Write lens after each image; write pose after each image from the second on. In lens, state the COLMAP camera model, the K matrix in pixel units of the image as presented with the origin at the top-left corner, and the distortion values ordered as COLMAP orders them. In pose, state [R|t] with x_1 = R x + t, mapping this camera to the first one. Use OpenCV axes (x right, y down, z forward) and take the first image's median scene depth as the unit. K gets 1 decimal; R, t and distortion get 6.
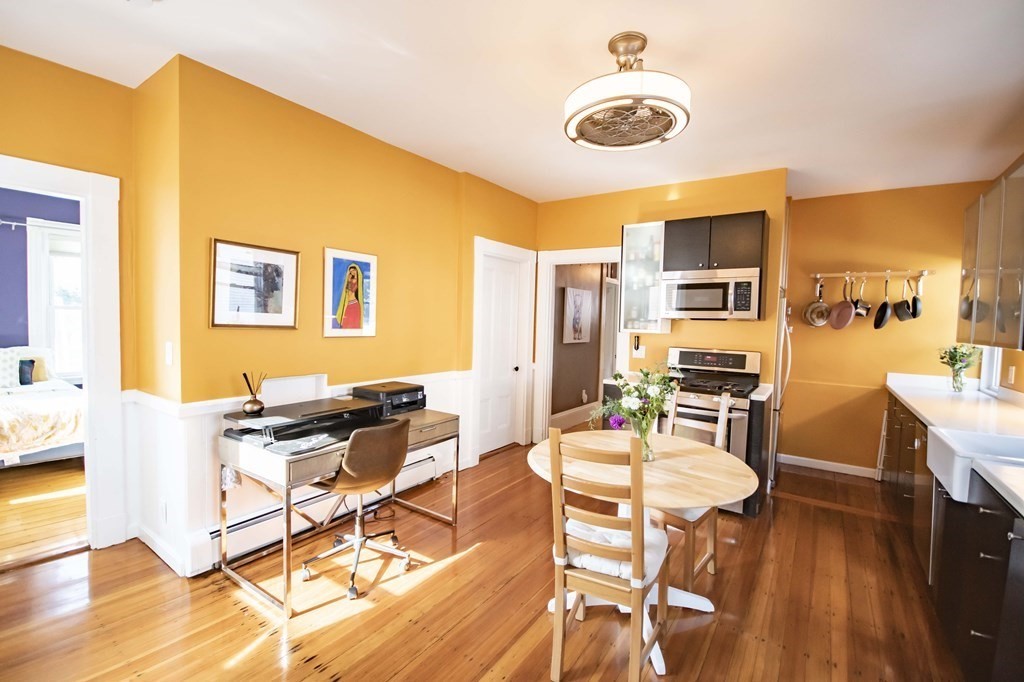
lens RADIAL K [[455.0, 0, 512.0], [0, 455.0, 341.0], [0, 0, 1]] dist [0.001955, 0.000492]
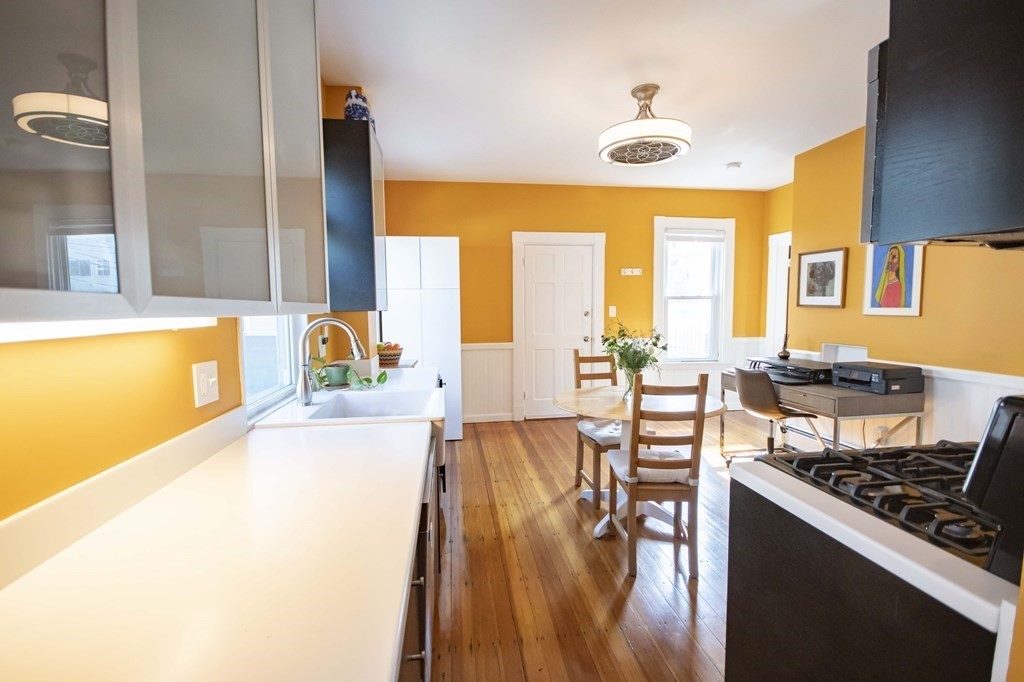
lens RADIAL K [[455.0, 0, 512.0], [0, 455.0, 341.0], [0, 0, 1]] dist [0.001955, 0.000492]
pose [[-0.730921, 0.024158, -0.682035, 1.277171], [-0.051122, 0.994627, 0.090016, -0.000623], [0.680545, 0.100661, -0.725759, 1.528831]]
